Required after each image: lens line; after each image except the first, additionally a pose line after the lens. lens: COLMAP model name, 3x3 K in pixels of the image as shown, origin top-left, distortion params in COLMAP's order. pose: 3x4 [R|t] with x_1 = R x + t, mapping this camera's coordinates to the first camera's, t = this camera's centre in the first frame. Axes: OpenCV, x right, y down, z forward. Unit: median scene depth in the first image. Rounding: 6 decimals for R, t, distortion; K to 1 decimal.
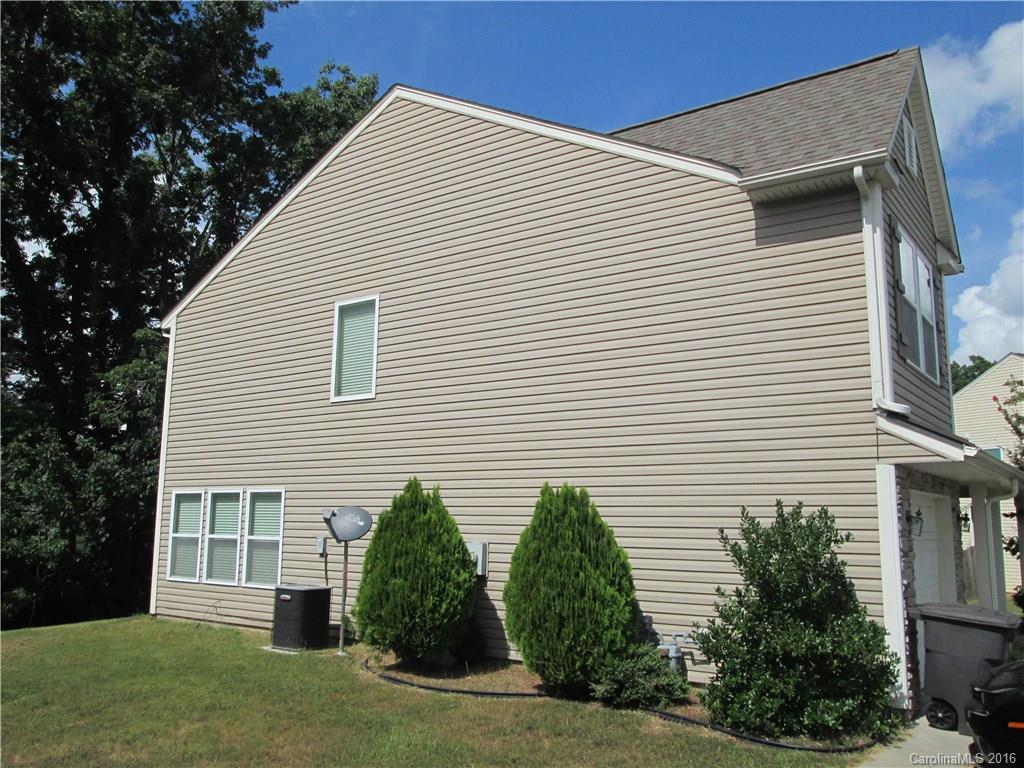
lens RADIAL K [[852.6, 0, 512.3], [0, 852.6, 383.5], [0, 0, 1]] dist [-0.037920, 0.027764]
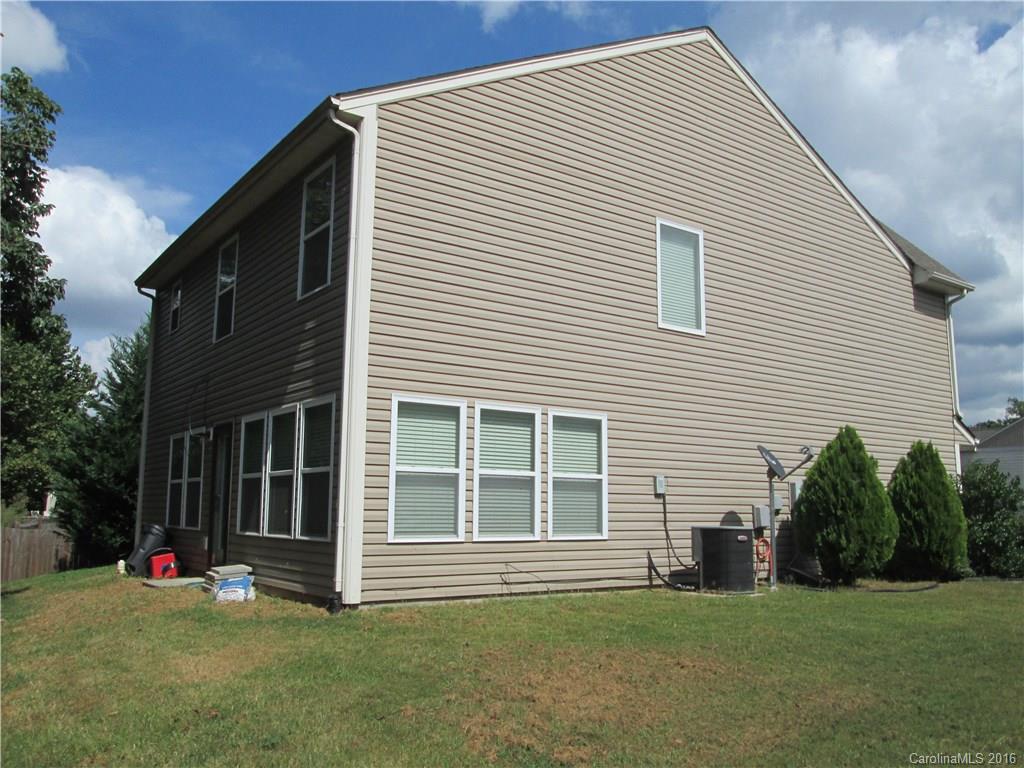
lens RADIAL K [[852.6, 0, 511.7], [0, 852.6, 384.8], [0, 0, 1]] dist [-0.037920, 0.027764]
pose [[0.320010, 0.130621, 0.938366, -1.130223], [-0.159454, 0.983747, -0.082559, 0.185919], [-0.933899, -0.123206, 0.335637, 0.860618]]
